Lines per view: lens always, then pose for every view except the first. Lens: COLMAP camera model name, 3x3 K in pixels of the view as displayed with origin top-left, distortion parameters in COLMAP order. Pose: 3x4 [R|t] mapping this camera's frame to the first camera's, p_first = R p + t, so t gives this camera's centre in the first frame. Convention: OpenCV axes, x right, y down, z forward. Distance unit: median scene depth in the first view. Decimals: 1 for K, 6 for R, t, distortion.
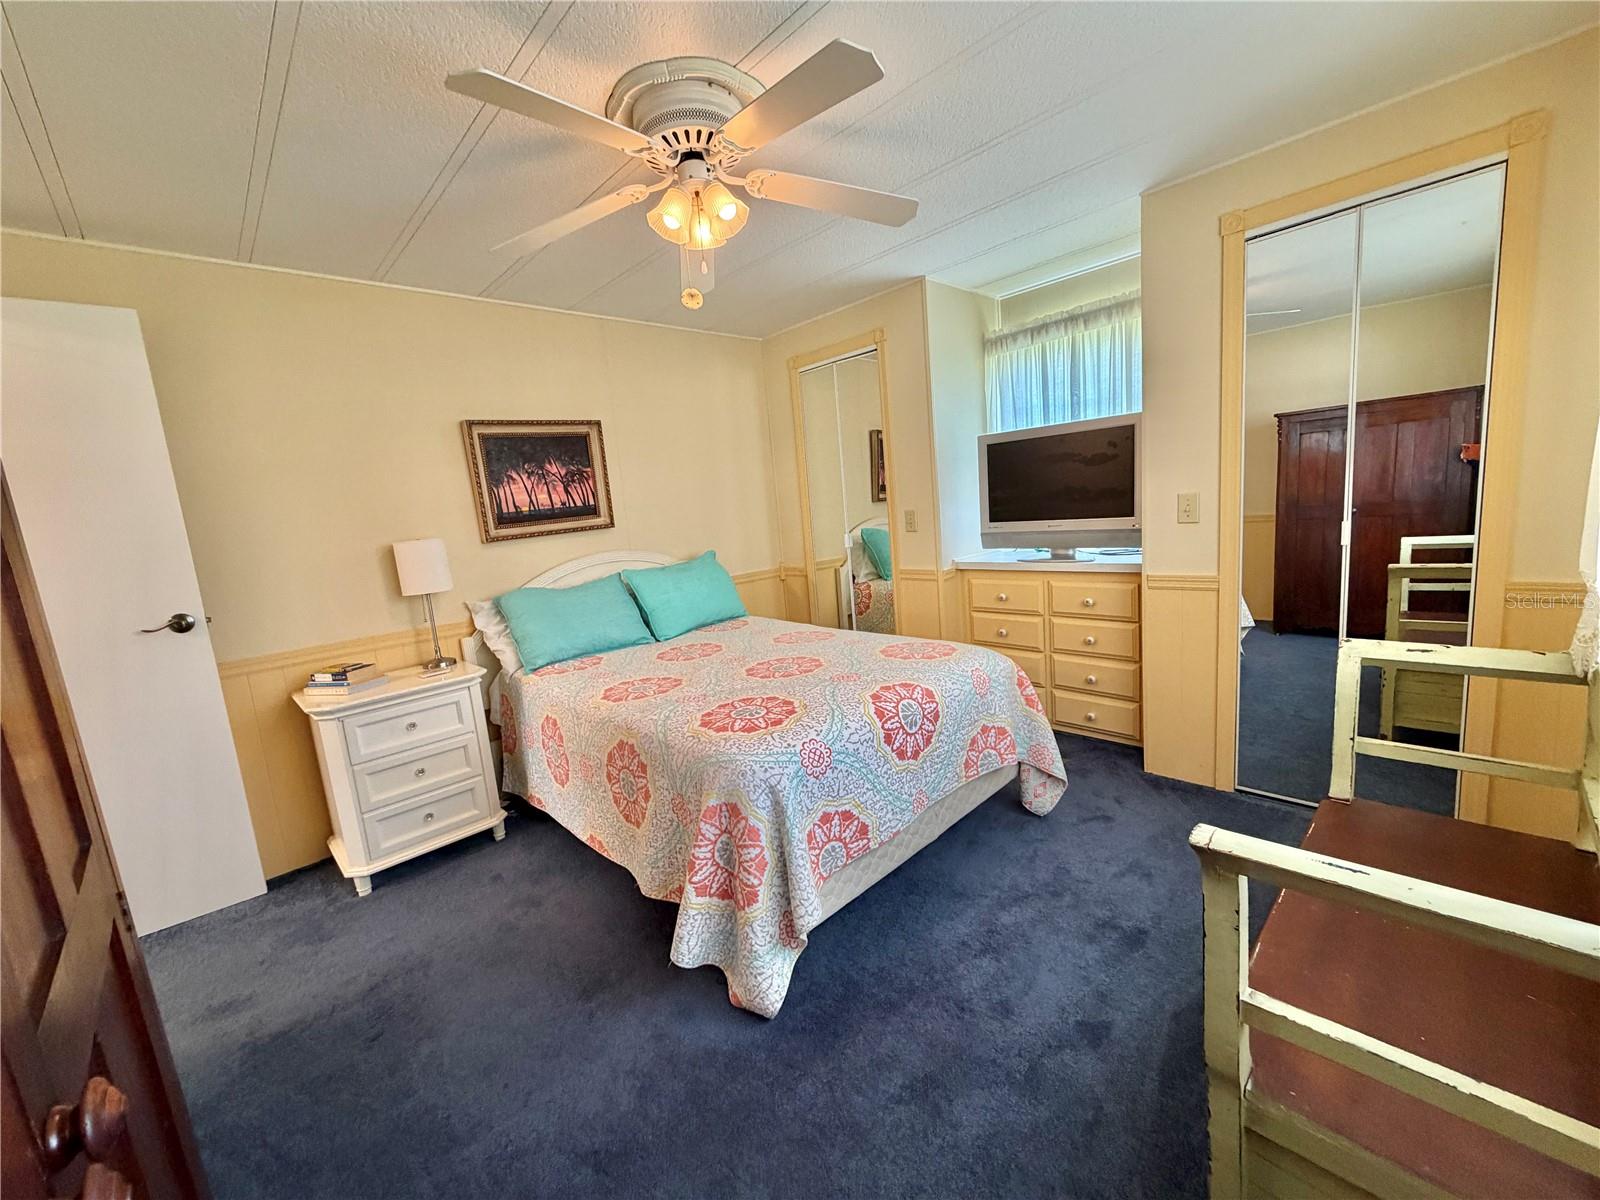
lens RADIAL K [[637.9, 0, 799.2], [0, 637.9, 598.1], [0, 0, 1]] dist [-0.000237, 0.000241]
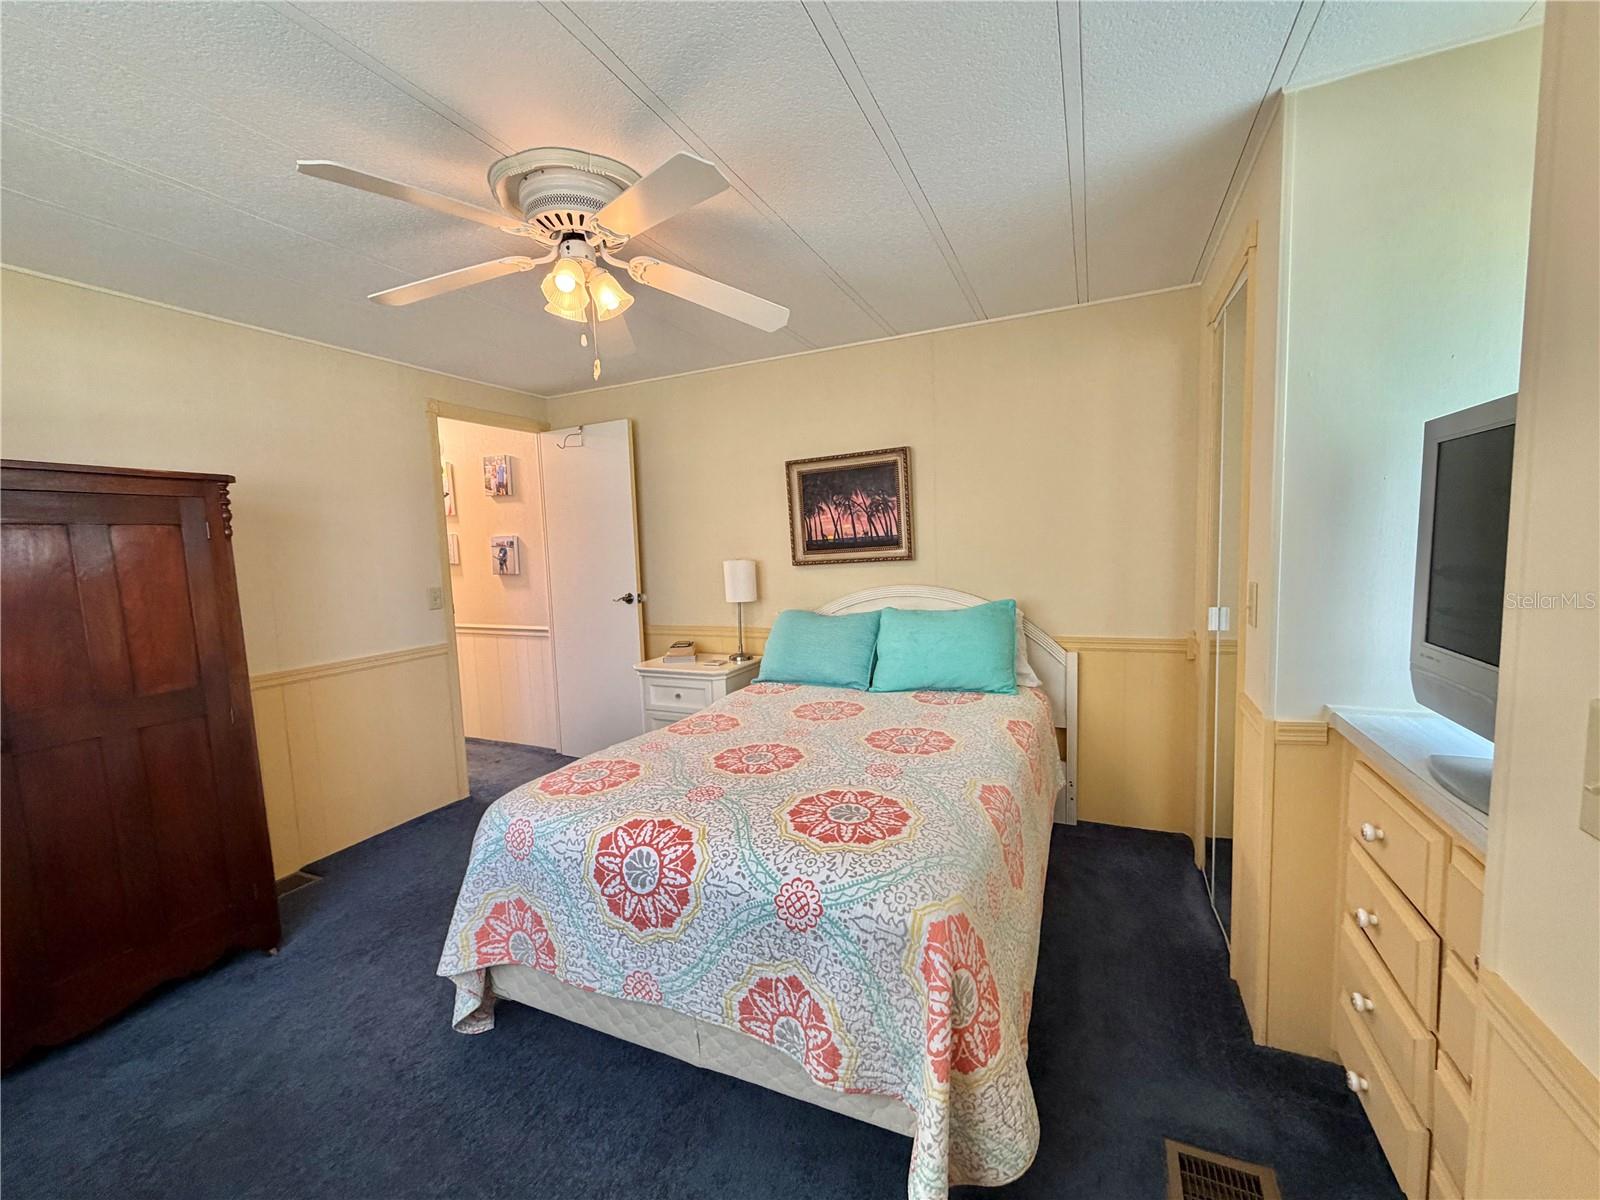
lens RADIAL K [[637.9, 0, 799.2], [0, 637.9, 601.6], [0, 0, 1]] dist [-0.000237, 0.000241]
pose [[0.372490, 0.157489, -0.914576, 0.578075], [-0.130793, 0.984568, 0.116272, -0.157001], [0.918774, 0.076310, 0.387340, 0.560105]]
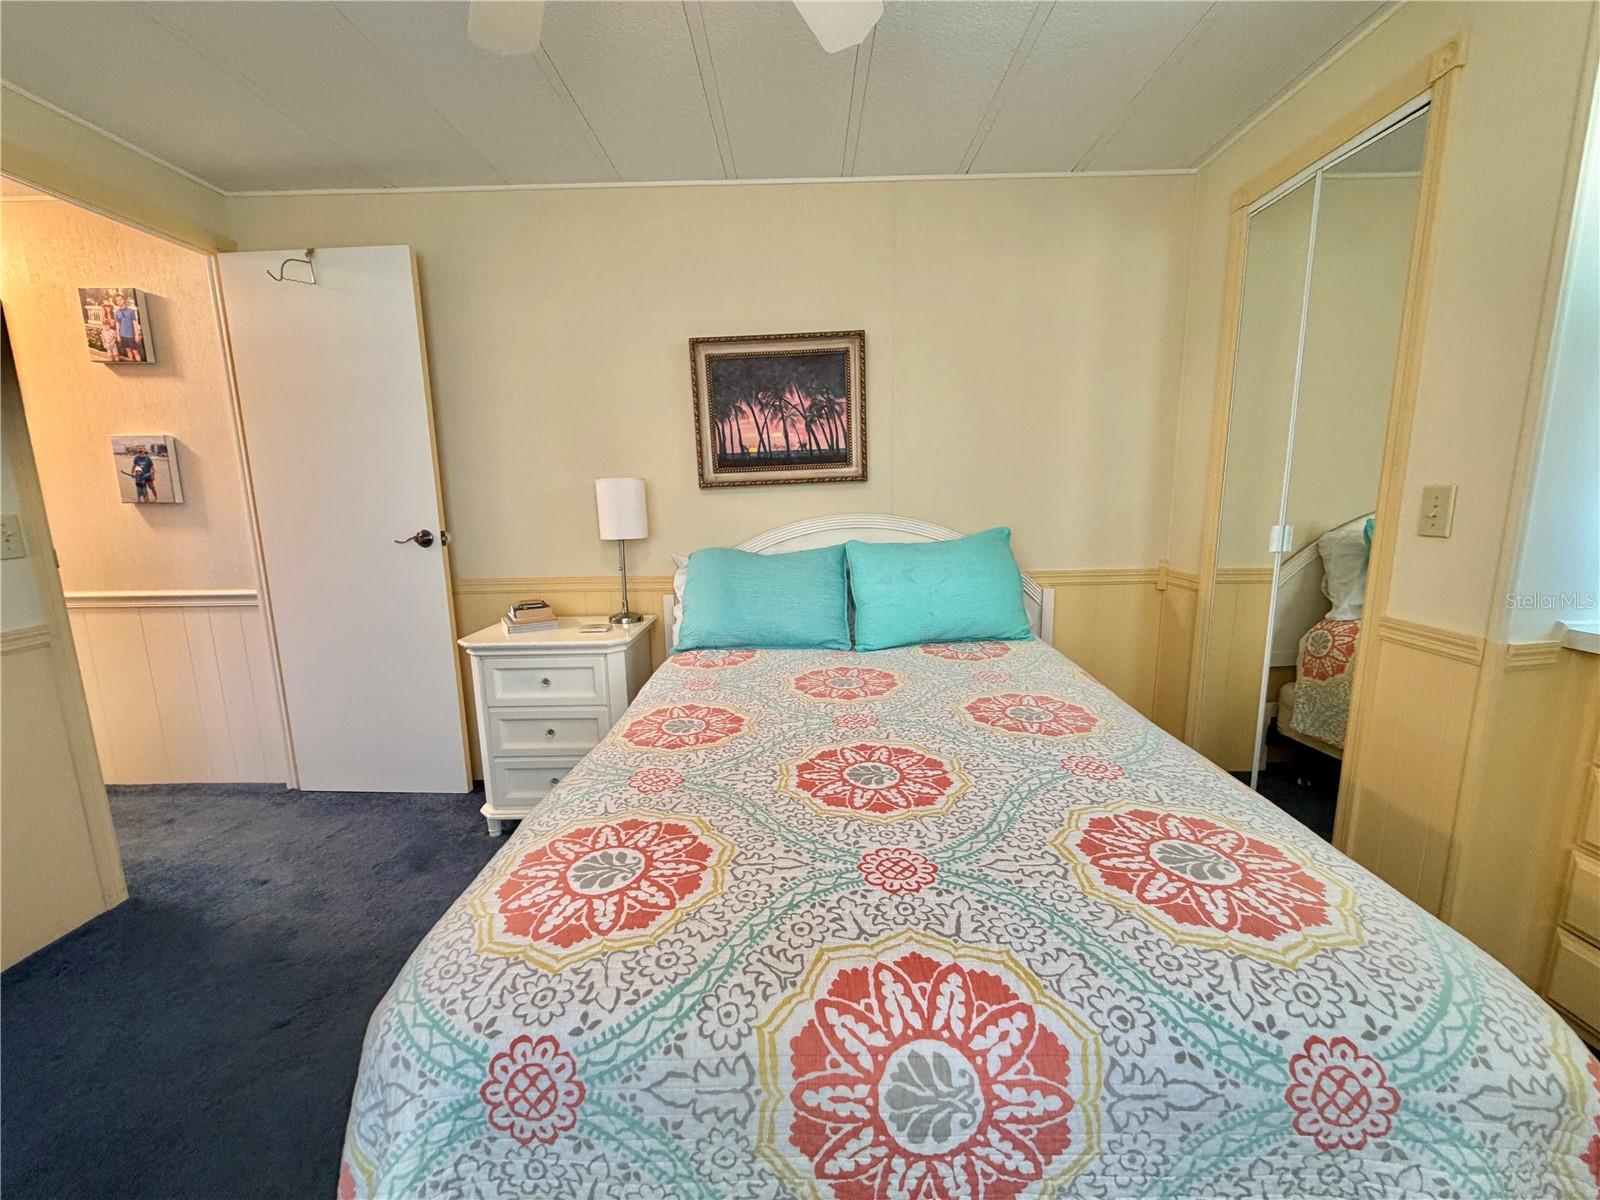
lens RADIAL K [[637.9, 0, 799.7], [0, 637.9, 601.6], [0, 0, 1]] dist [-0.000237, 0.000241]
pose [[0.718942, 0.190713, -0.668394, 0.193519], [-0.145271, 0.981613, 0.123826, -0.062507], [0.679720, 0.008074, 0.733428, 0.468056]]
